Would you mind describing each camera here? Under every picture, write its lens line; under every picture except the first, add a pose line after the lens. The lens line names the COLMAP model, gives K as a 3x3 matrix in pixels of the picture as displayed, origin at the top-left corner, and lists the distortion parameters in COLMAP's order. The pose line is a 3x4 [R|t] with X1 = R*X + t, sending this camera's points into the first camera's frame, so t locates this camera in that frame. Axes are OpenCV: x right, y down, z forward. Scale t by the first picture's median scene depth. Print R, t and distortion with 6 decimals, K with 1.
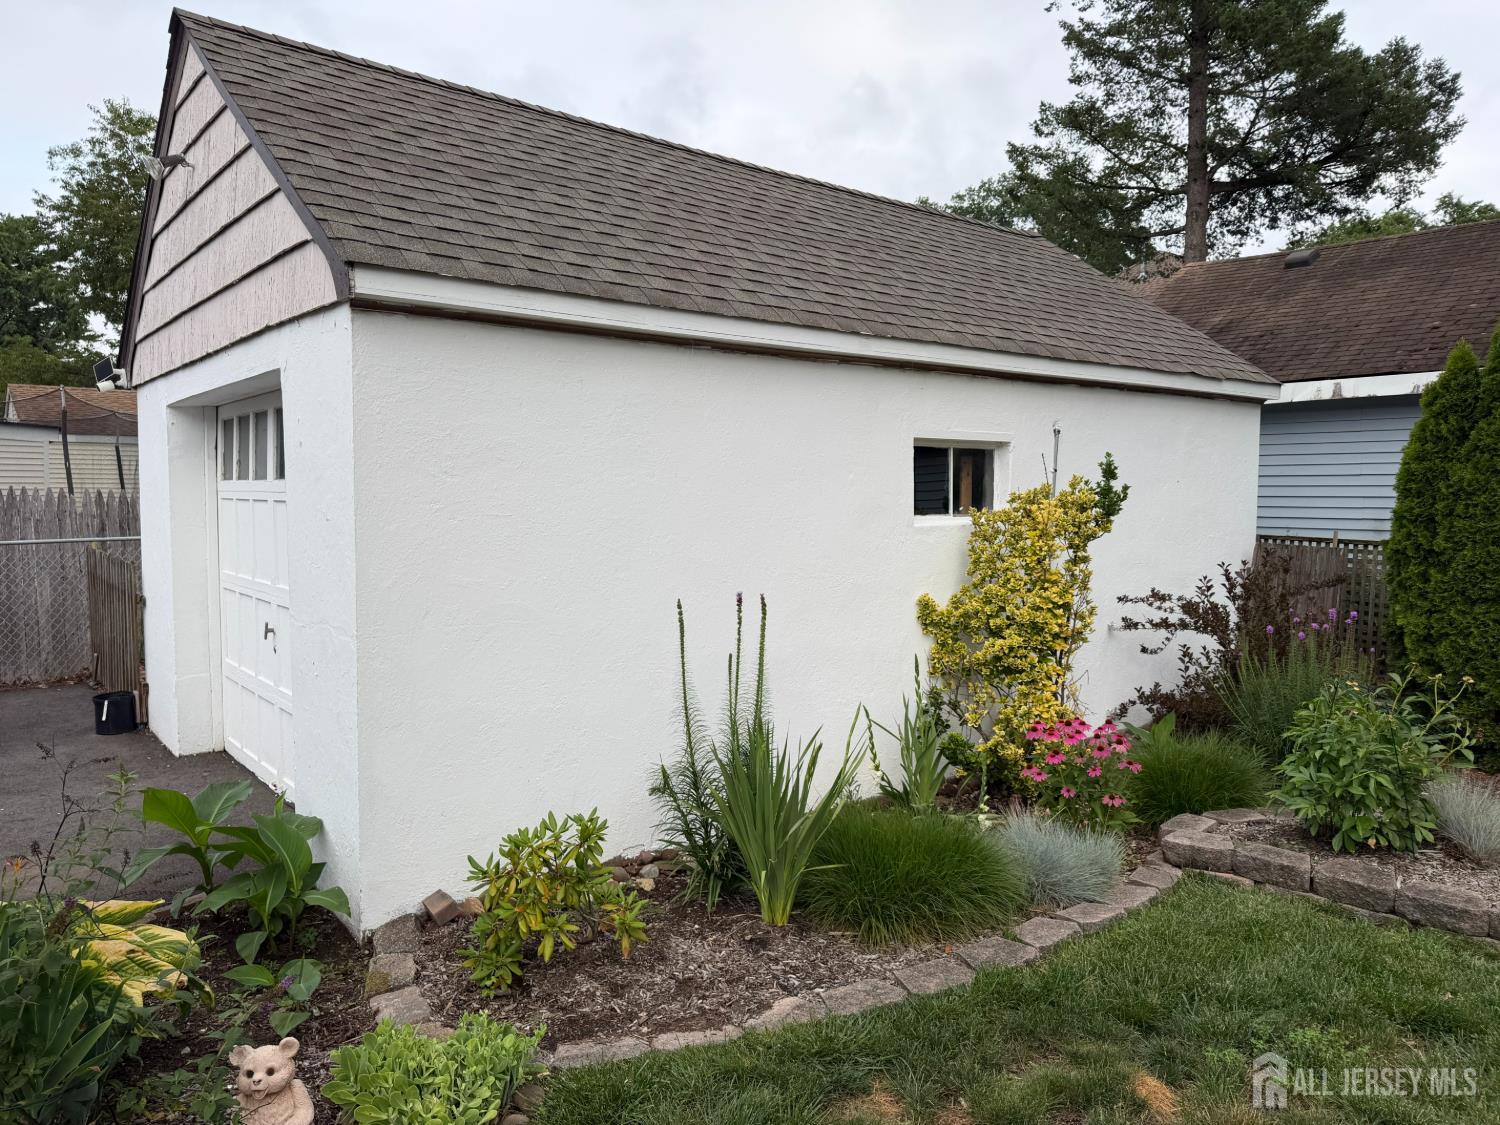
lens RADIAL K [[1061.3, 0, 747.7], [0, 1061.3, 558.5], [0, 0, 1]] dist [0.063787, -0.079976]
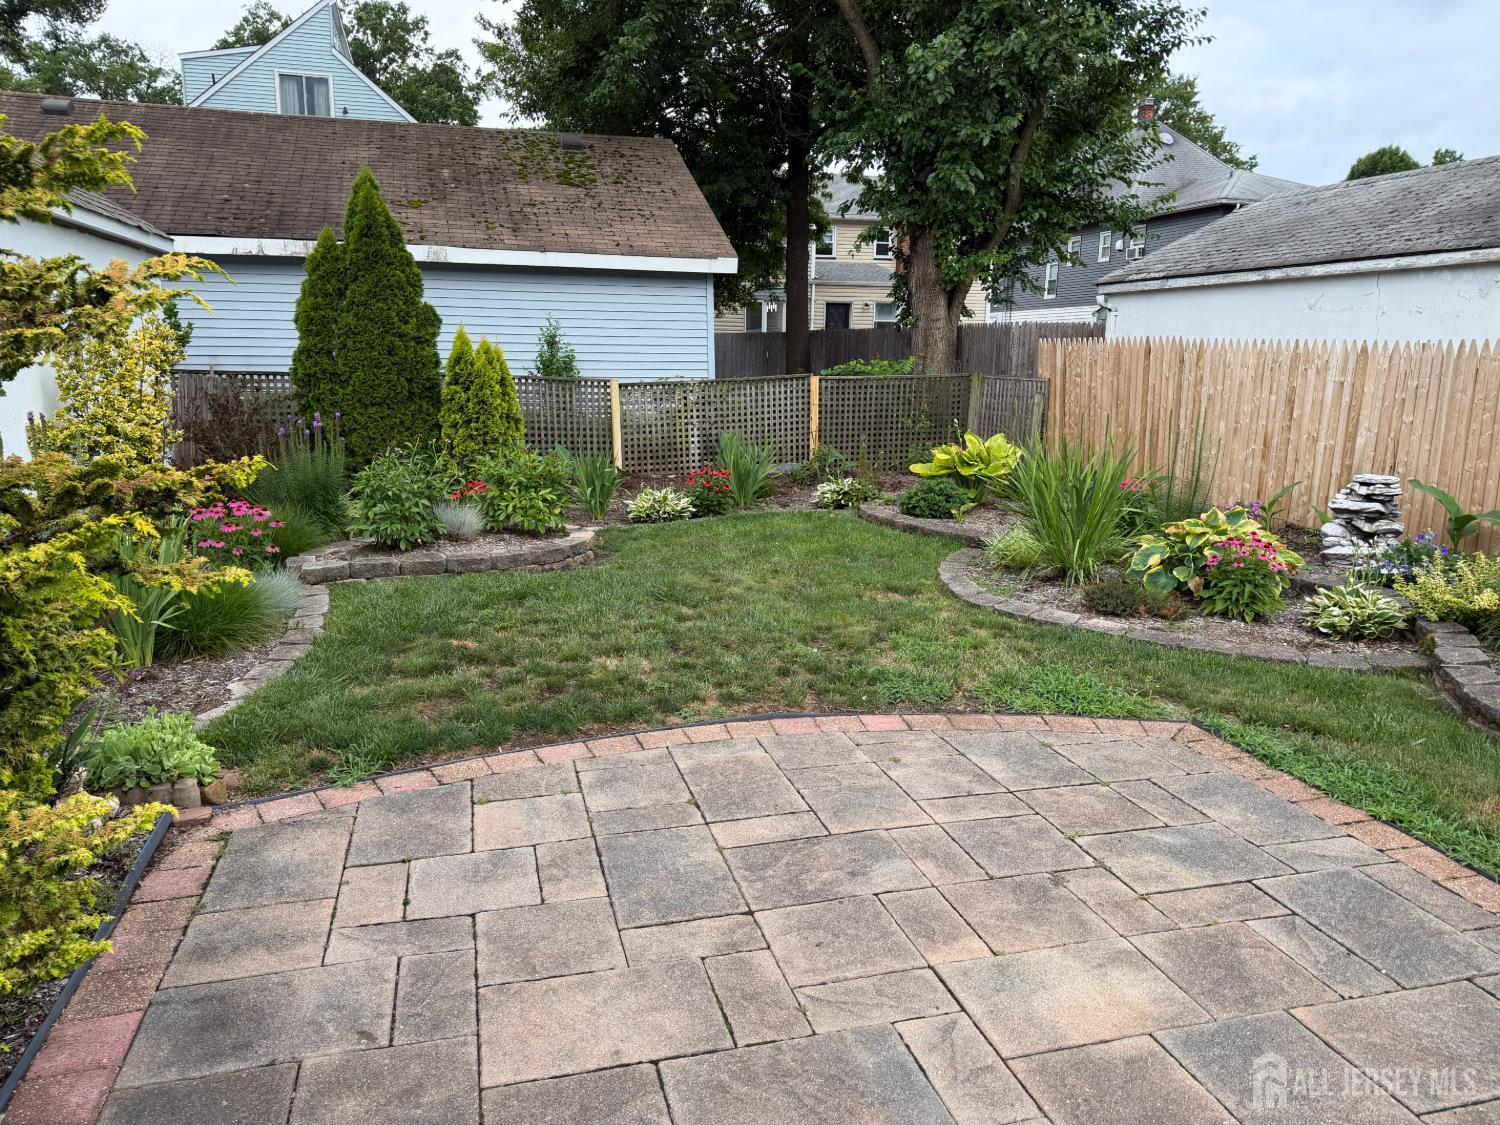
lens RADIAL K [[1061.3, 0, 742.7], [0, 1061.3, 577.2], [0, 0, 1]] dist [0.063787, -0.079976]
pose [[0.400523, -0.192002, 0.895945, -0.731633], [0.048710, 0.980878, 0.188428, 0.024859], [-0.914991, -0.031828, 0.402216, -0.155918]]
